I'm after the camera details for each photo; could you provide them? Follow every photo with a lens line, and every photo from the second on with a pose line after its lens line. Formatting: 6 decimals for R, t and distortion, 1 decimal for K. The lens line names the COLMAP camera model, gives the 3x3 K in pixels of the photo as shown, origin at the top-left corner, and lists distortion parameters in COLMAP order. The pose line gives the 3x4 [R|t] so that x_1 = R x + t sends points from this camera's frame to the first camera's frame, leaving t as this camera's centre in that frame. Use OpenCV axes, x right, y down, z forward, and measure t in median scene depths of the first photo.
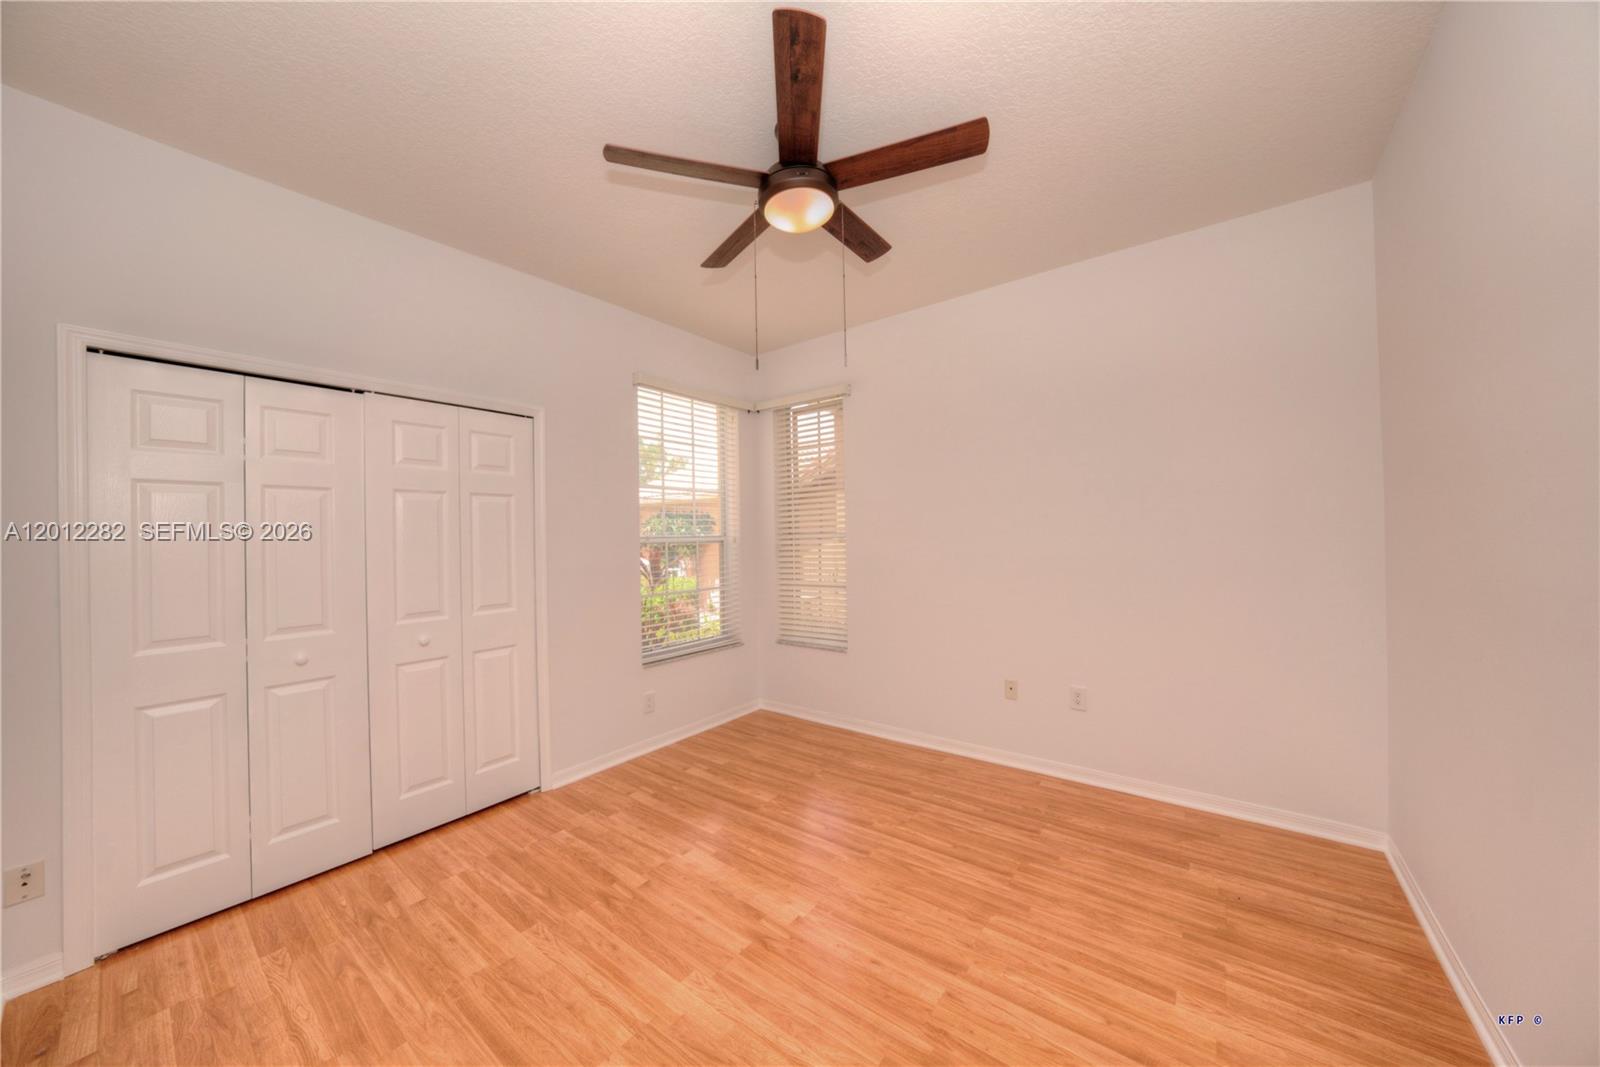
lens RADIAL K [[547.7, 0, 800.0], [0, 547.7, 533.5], [0, 0, 1]] dist [-0.017404, 0.007431]
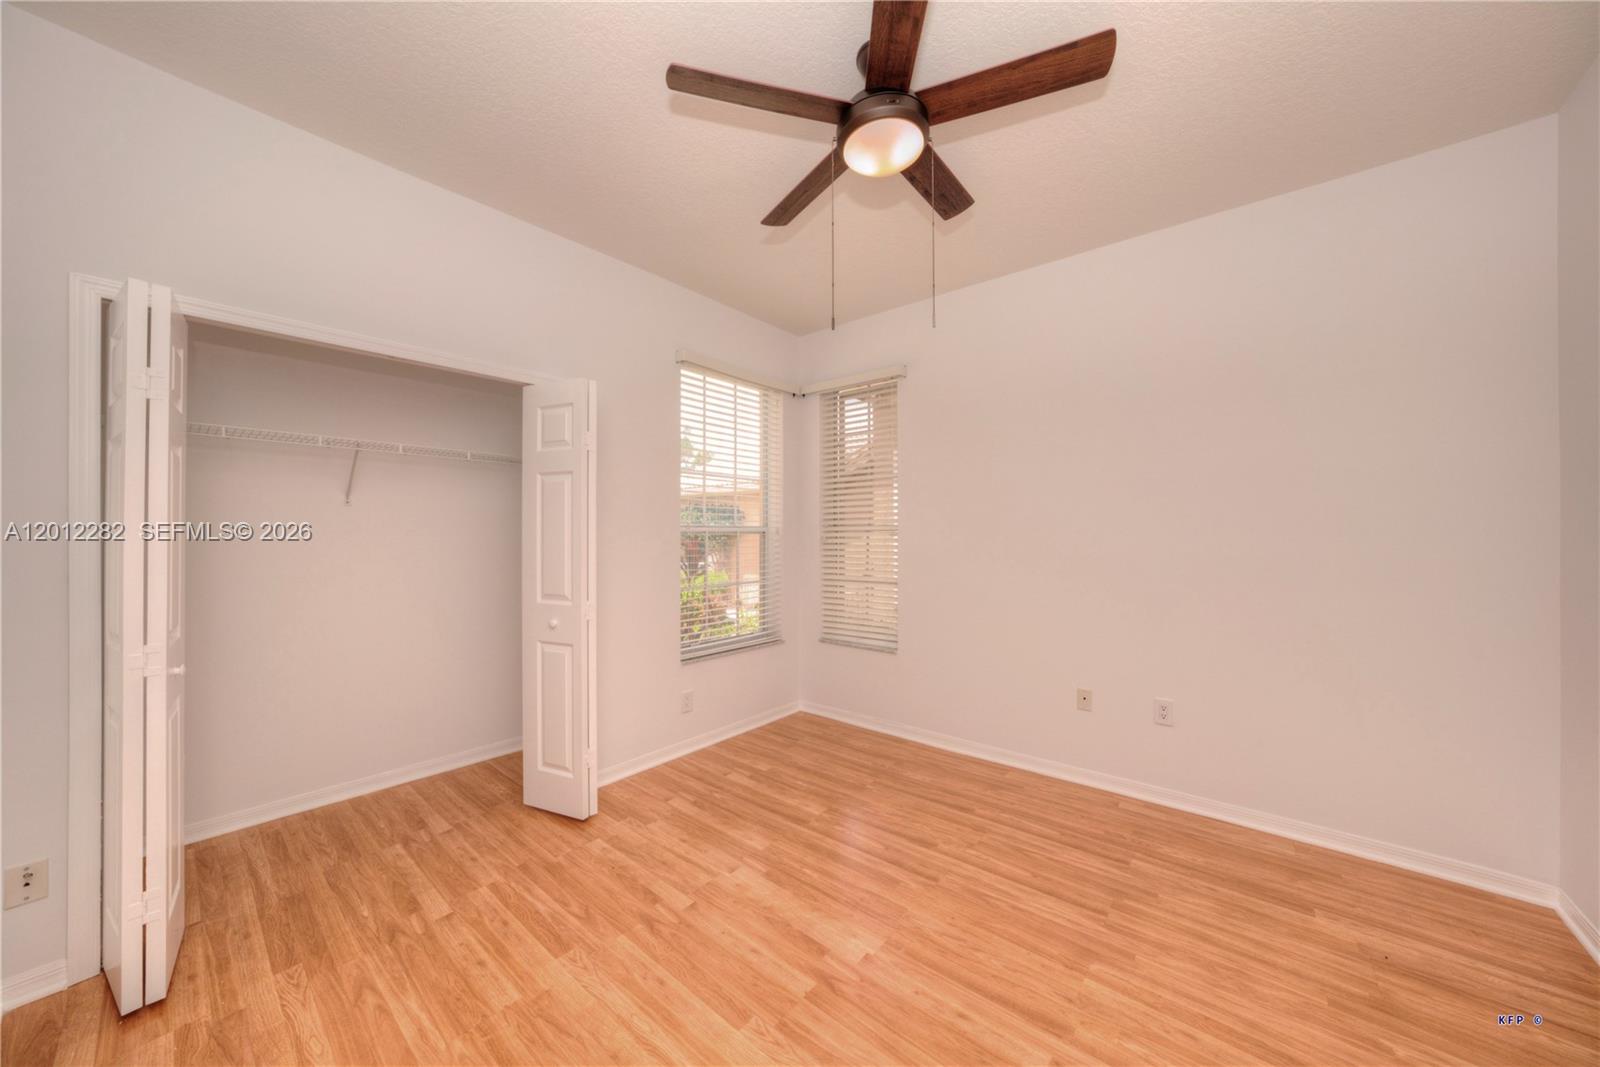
lens RADIAL K [[547.7, 0, 800.0], [0, 547.7, 533.5], [0, 0, 1]] dist [-0.017404, 0.007431]
pose [[0.999137, 0.018897, -0.036984, -0.091558], [-0.018766, 0.999816, 0.003907, 0.023508], [0.037051, -0.003210, 0.999308, 0.120965]]
